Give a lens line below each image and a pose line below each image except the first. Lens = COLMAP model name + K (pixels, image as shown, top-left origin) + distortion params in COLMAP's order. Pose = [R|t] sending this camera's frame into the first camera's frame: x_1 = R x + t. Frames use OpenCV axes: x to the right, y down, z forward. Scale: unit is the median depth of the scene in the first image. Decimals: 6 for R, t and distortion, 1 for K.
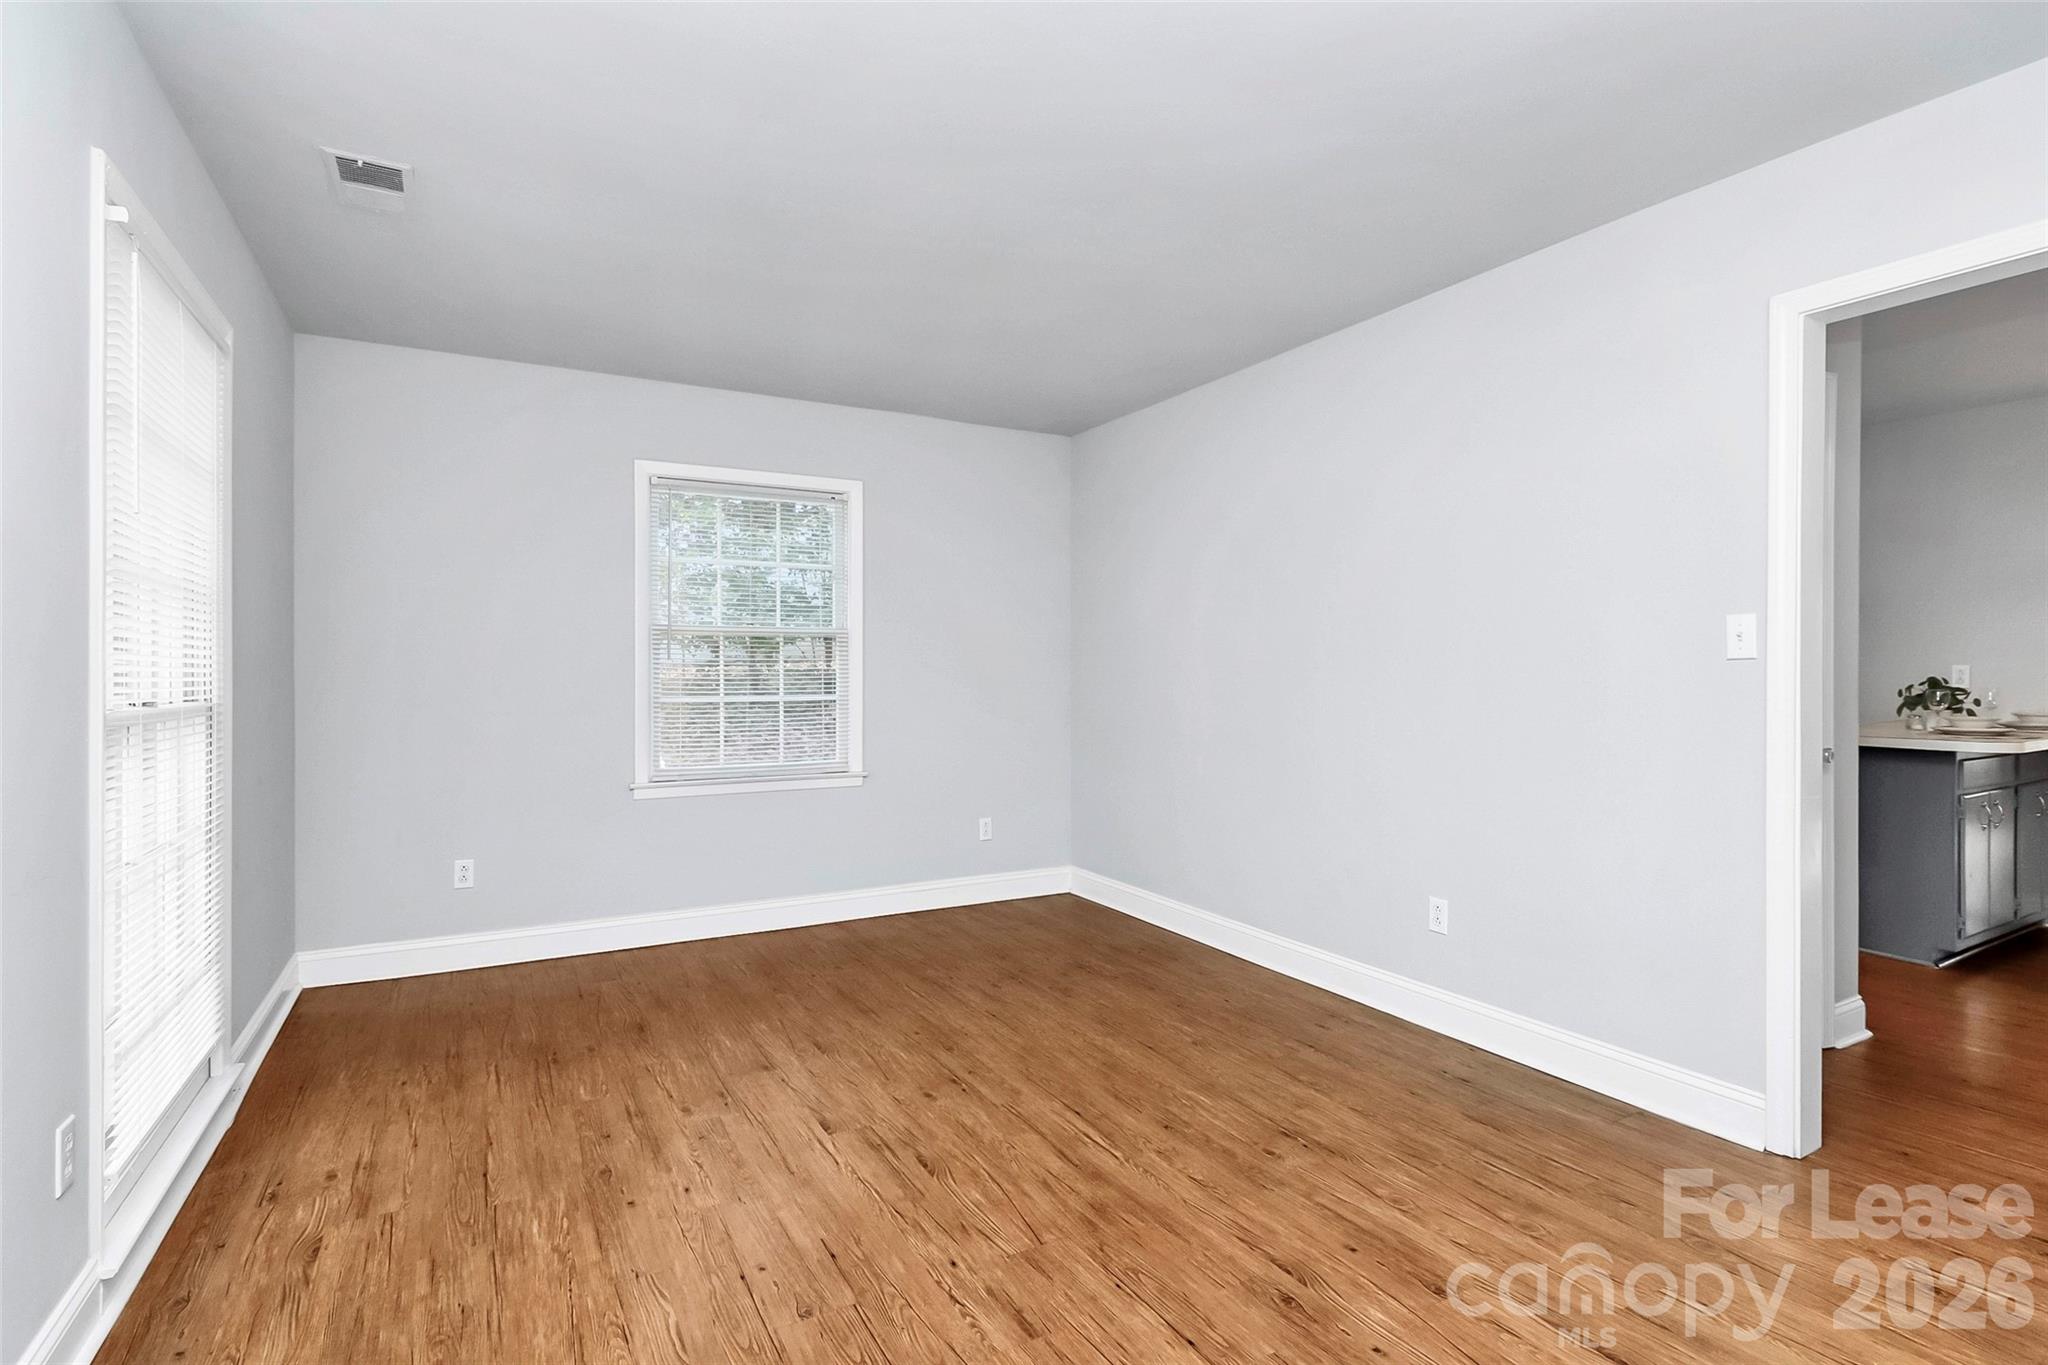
lens RADIAL K [[980.7, 0, 1028.2], [0, 980.7, 677.7], [0, 0, 1]] dist [0.000553, 0.000181]
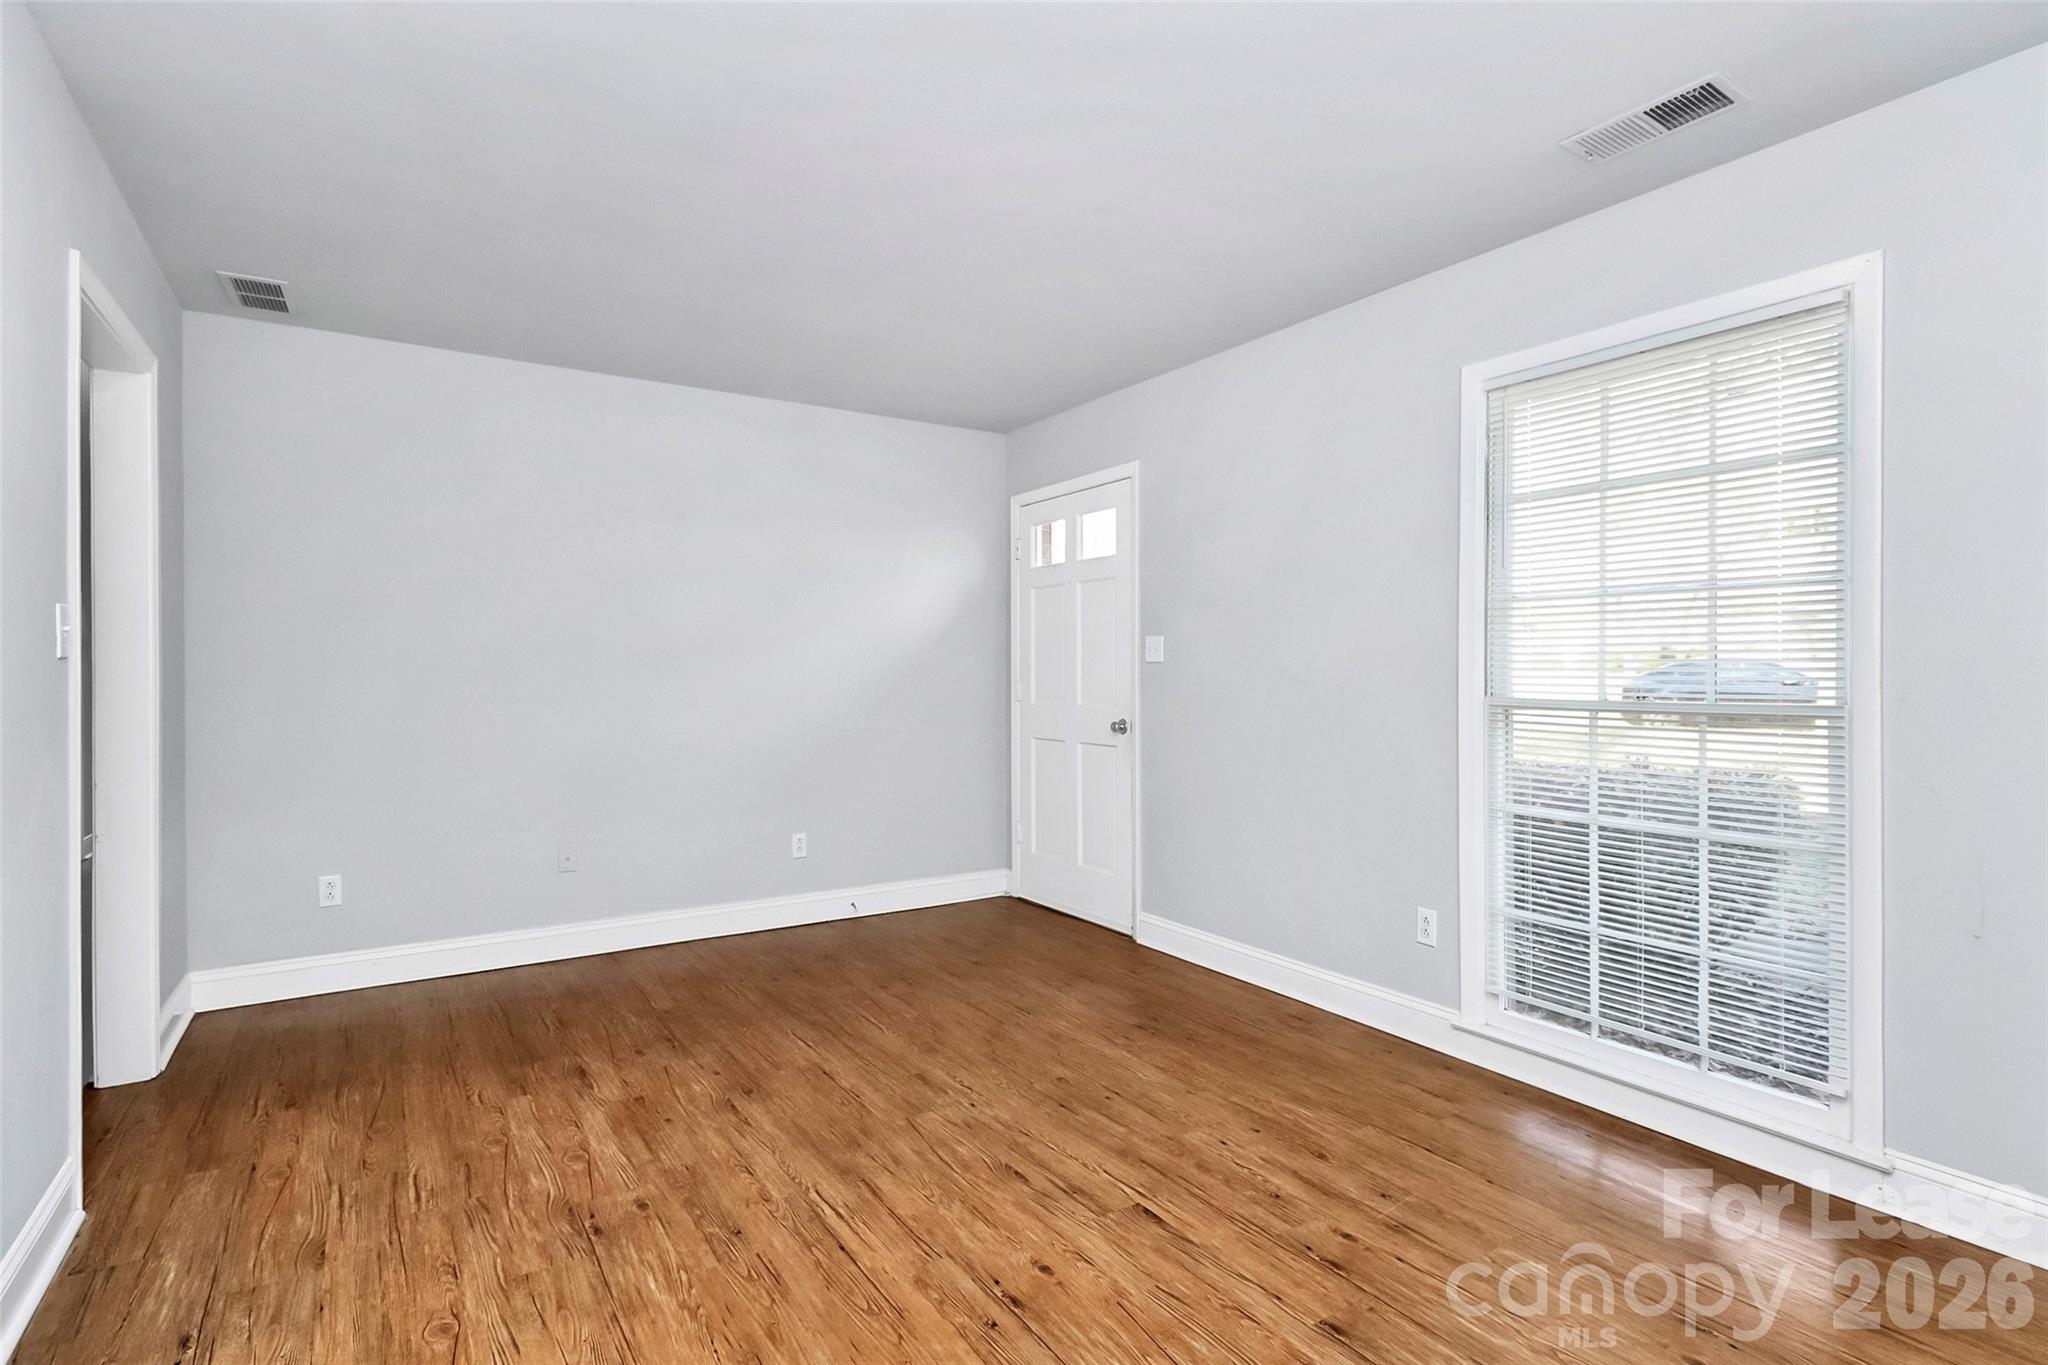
lens RADIAL K [[980.7, 0, 1025.1], [0, 980.7, 684.8], [0, 0, 1]] dist [0.000553, 0.000181]
pose [[-0.997510, 0.001643, -0.070499, -0.044679], [0.001361, 0.999991, 0.004040, -0.000629], [0.070505, 0.003934, -0.997504, 2.003350]]
